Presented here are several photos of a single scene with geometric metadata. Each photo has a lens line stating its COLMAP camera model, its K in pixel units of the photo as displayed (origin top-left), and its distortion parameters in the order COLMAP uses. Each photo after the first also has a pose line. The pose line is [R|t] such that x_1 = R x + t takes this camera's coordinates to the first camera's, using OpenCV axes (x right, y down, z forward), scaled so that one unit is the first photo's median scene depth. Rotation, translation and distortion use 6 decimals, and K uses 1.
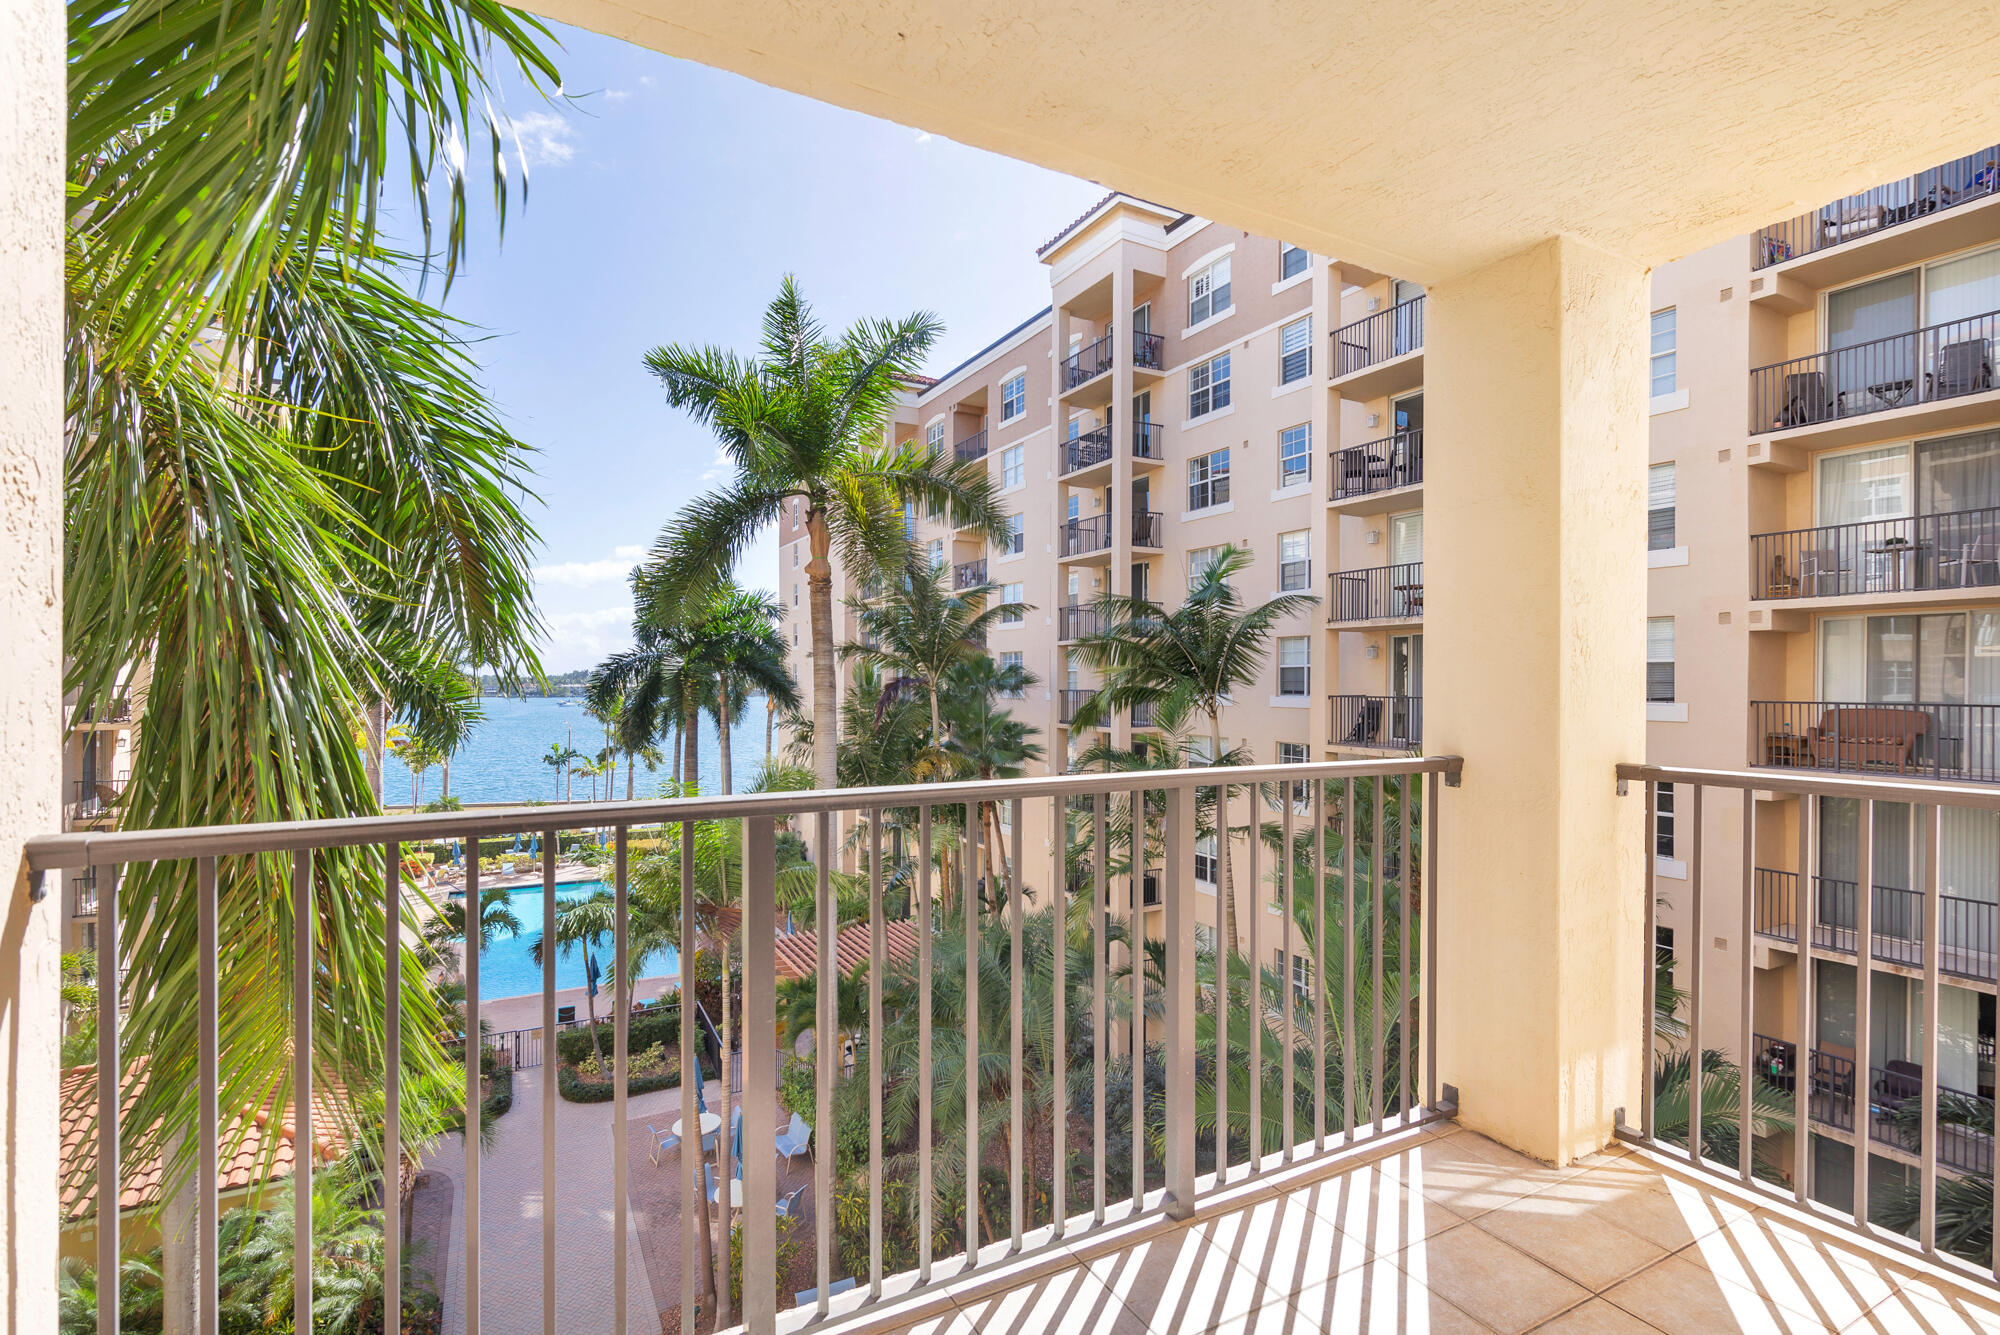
lens RADIAL K [[917.9, 0, 999.1], [0, 917.9, 678.6], [0, 0, 1]] dist [0.002764, -0.001344]
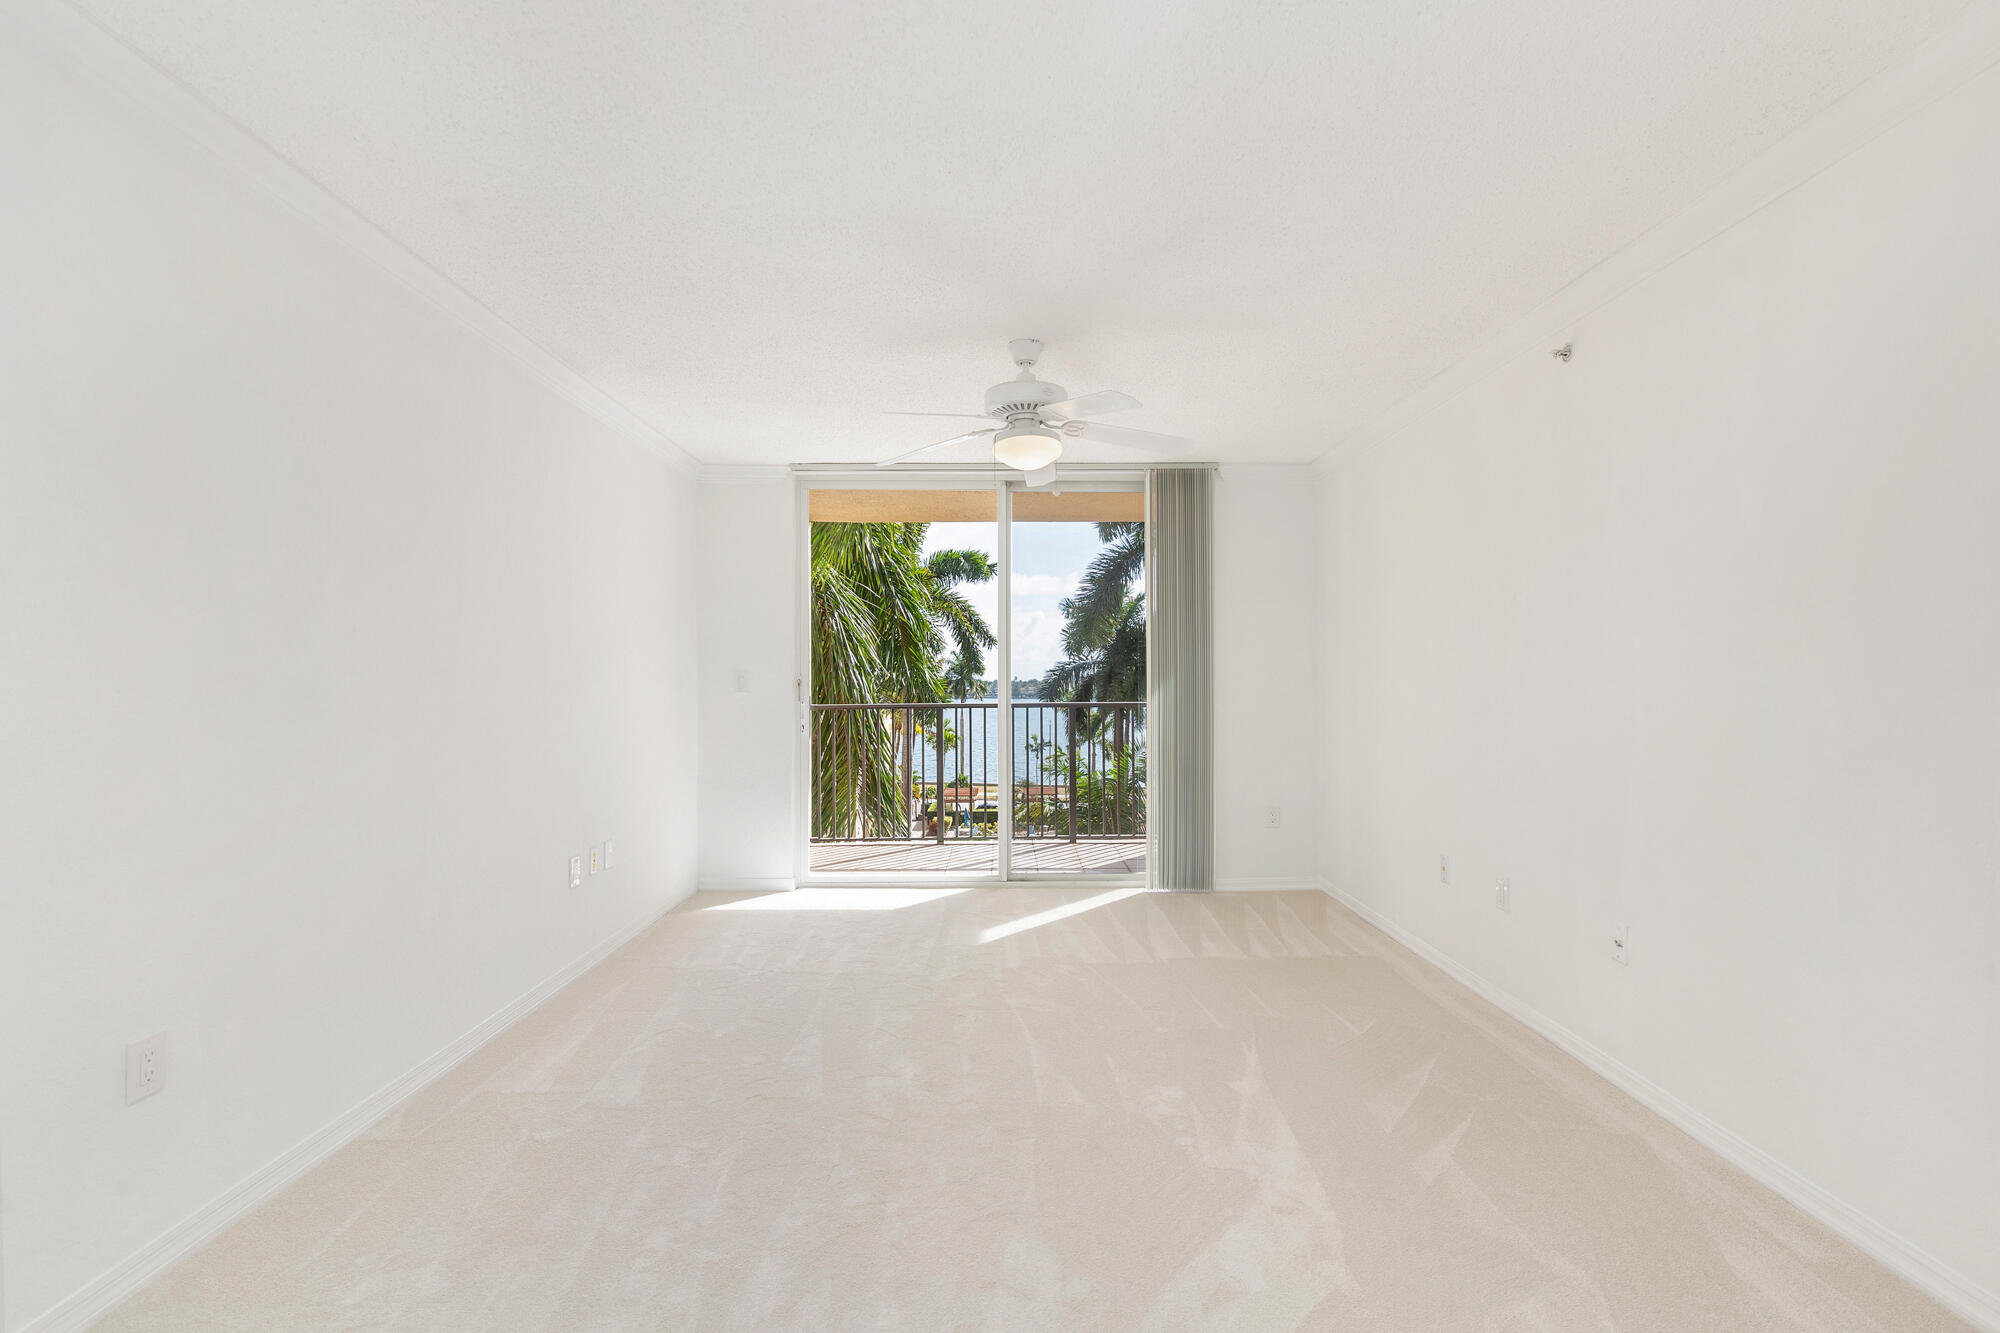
lens RADIAL K [[910.2, 0, 1021.1], [0, 910.2, 687.5], [0, 0, 1]] dist [-0.003011, -0.000839]
pose [[0.894422, -0.005264, -0.447192, 0.118476], [0.006757, 0.999976, 0.001745, 0.004930], [0.447172, -0.004582, 0.894436, -0.182565]]
